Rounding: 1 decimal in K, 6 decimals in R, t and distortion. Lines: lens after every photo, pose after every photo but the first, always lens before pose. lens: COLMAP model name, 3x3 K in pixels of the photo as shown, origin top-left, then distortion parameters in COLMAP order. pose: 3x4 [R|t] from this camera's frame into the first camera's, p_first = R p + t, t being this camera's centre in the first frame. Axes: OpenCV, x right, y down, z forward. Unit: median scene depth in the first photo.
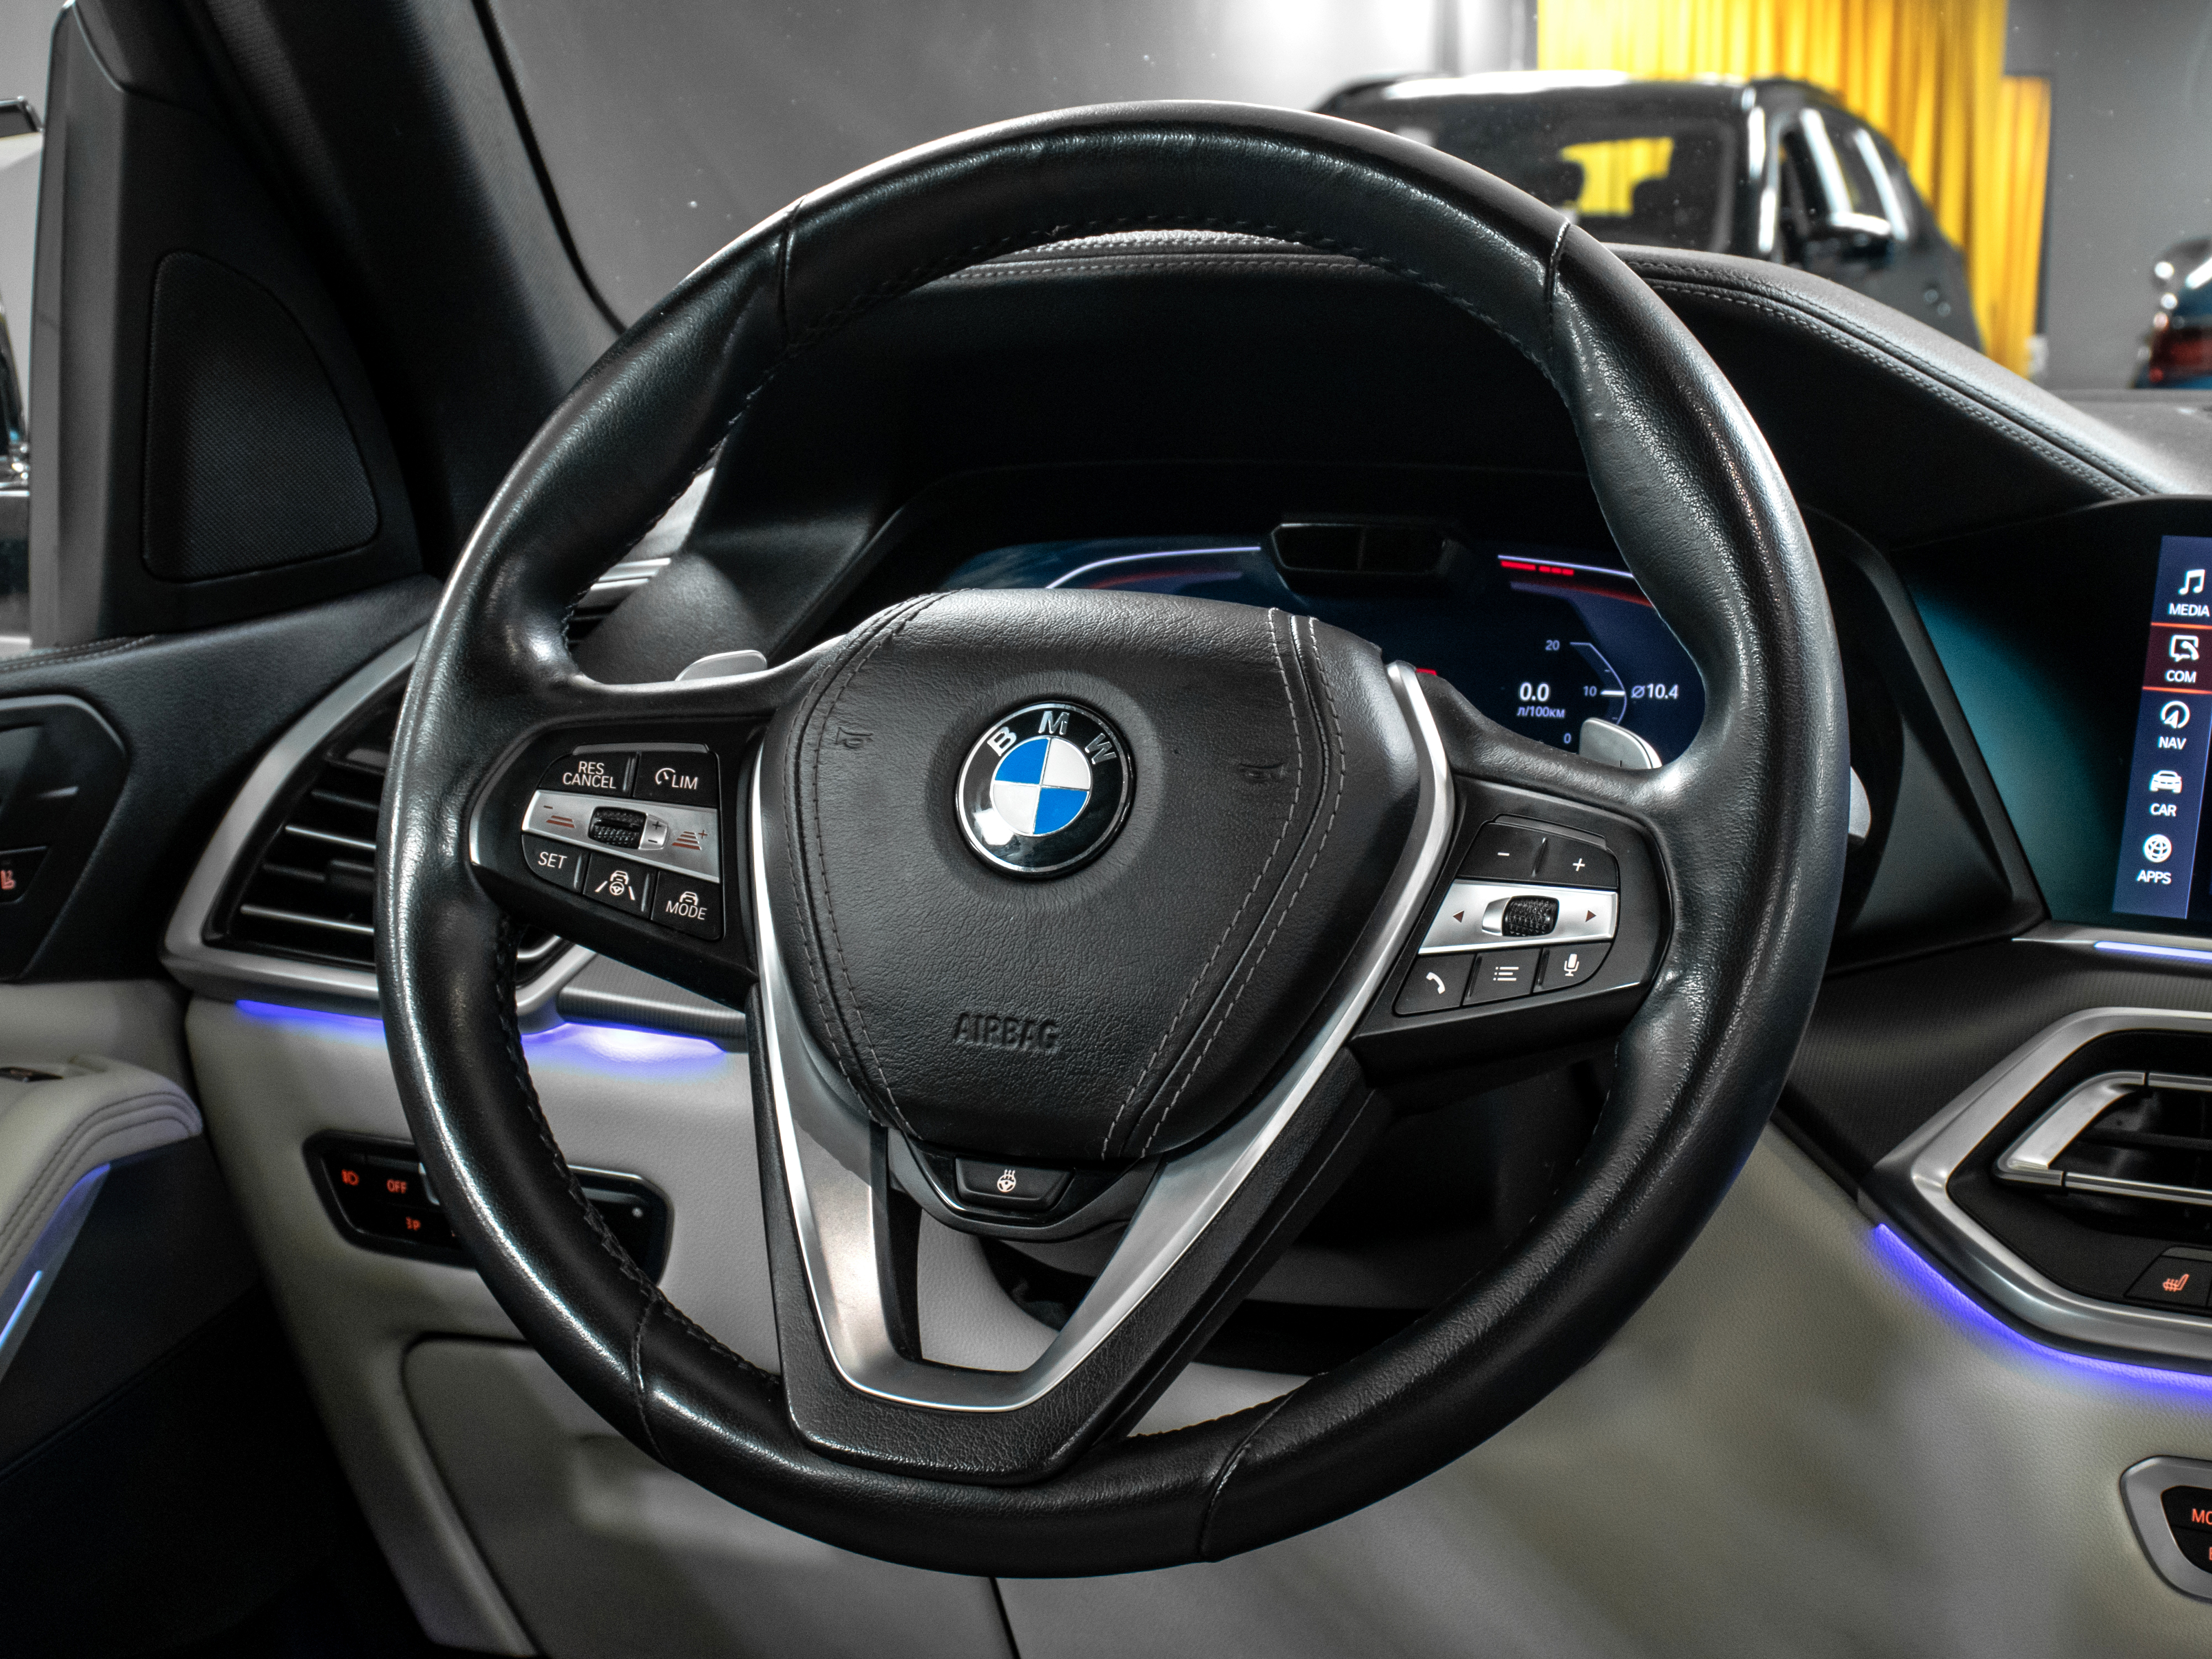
lens RADIAL K [[3952.4, 0, 1096.0], [0, 3952.4, 833.8], [0, 0, 1]] dist [-0.083986, 0.000000]
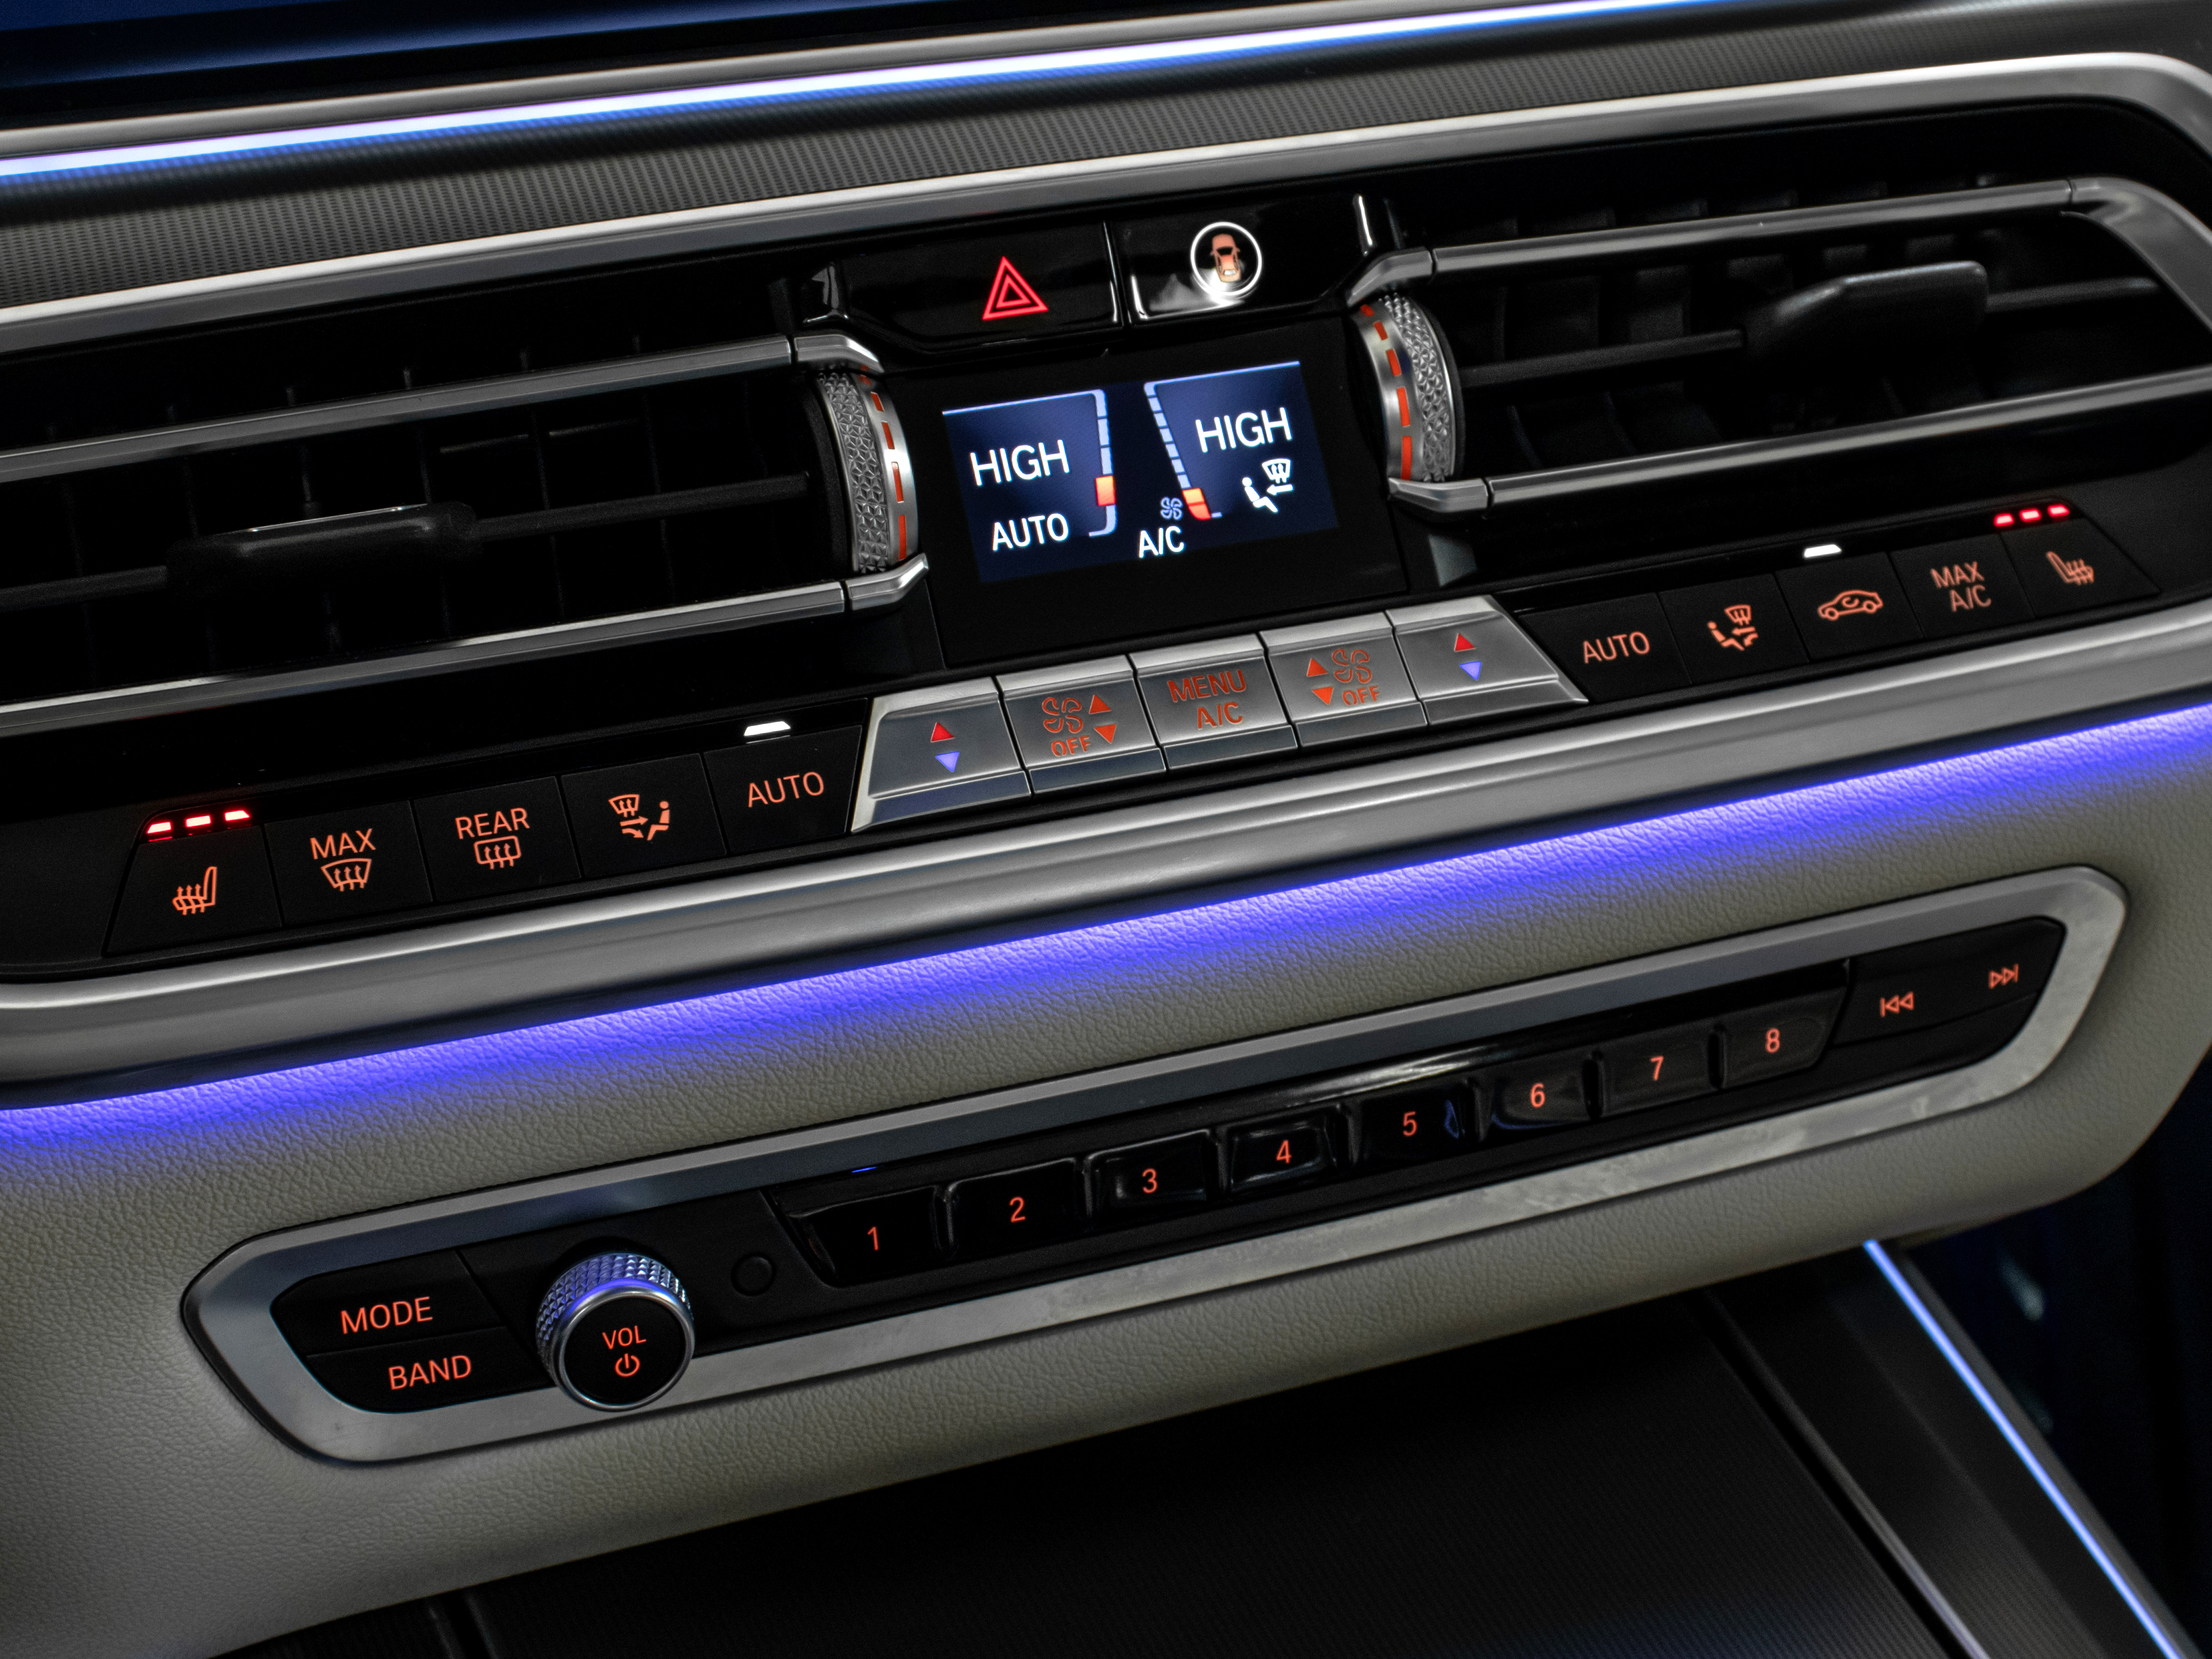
lens RADIAL K [[3686.1, 0, 1106.3], [0, 3686.1, 821.3], [0, 0, 1]] dist [0.031143, 0.000000]
pose [[0.675299, -0.335865, 0.656632, 0.062743], [0.147371, 0.933789, 0.326069, -0.020709], [-0.722670, -0.123425, 0.680084, 0.625083]]
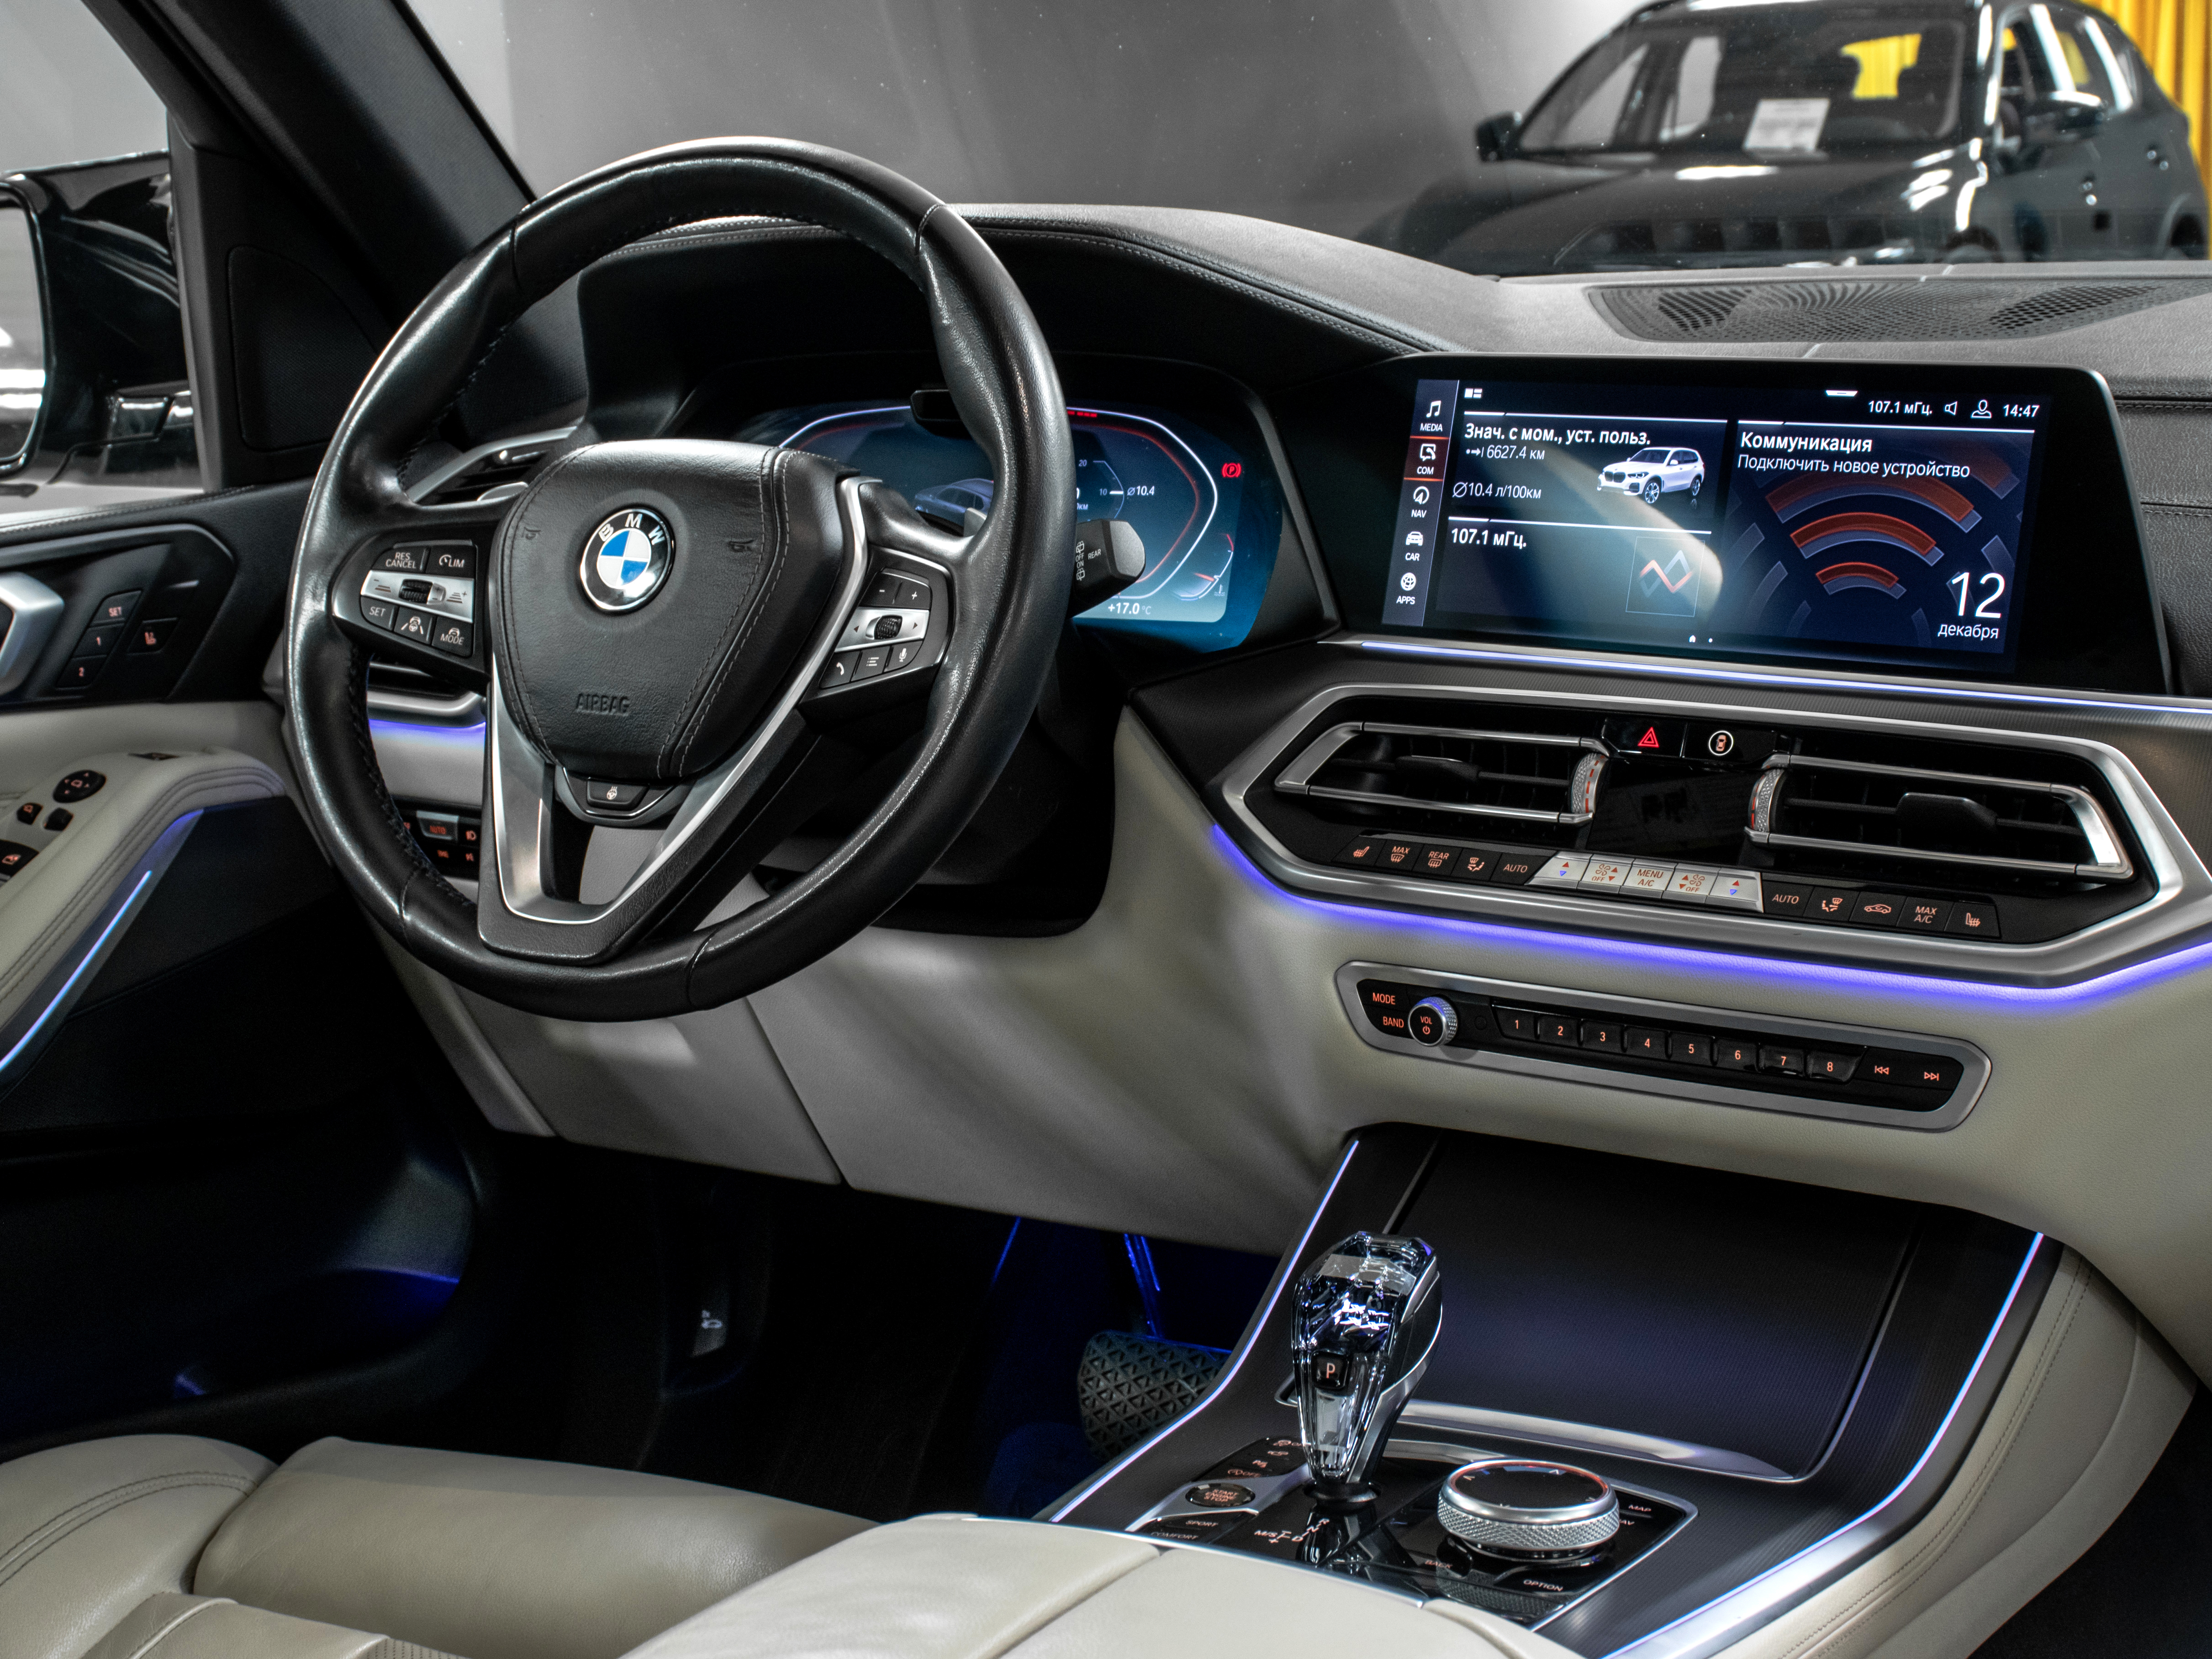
lens RADIAL K [[3288.6, 0, 1101.5], [0, 3288.6, 809.7], [0, 0, 1]] dist [-0.030688, 0.000000]
pose [[0.988132, -0.015585, -0.152817, 0.376477], [0.023659, 0.998410, 0.051157, 0.026463], [0.151777, -0.054165, 0.986930, -0.336194]]
